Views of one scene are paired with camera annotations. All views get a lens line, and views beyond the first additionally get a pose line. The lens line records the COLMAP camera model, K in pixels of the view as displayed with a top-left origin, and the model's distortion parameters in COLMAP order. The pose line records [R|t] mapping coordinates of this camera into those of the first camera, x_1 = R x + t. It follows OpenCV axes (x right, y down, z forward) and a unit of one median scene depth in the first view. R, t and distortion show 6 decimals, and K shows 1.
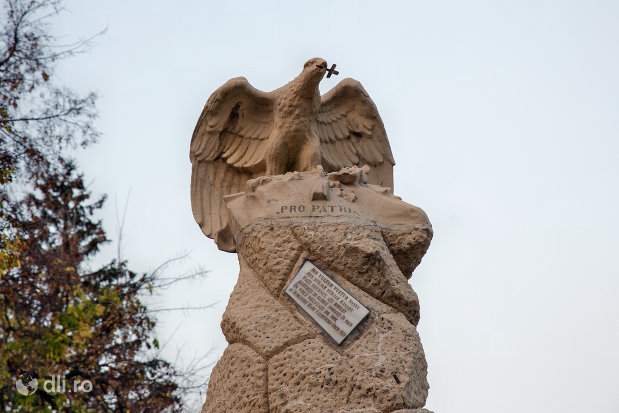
lens RADIAL K [[1162.5, 0, 309.9], [0, 1162.5, 207.2], [0, 0, 1]] dist [0.199473, 0.000000]
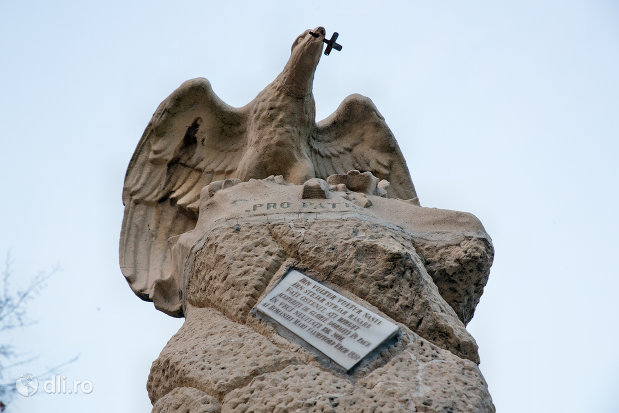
lens RADIAL K [[1162.5, 0, 309.6], [0, 1162.5, 205.7], [0, 0, 1]] dist [0.199473, 0.000000]
pose [[0.999947, 0.007806, 0.006701, 0.001791], [-0.004989, 0.937587, -0.347715, 0.221187], [-0.008997, 0.347663, 0.937576, 0.404916]]
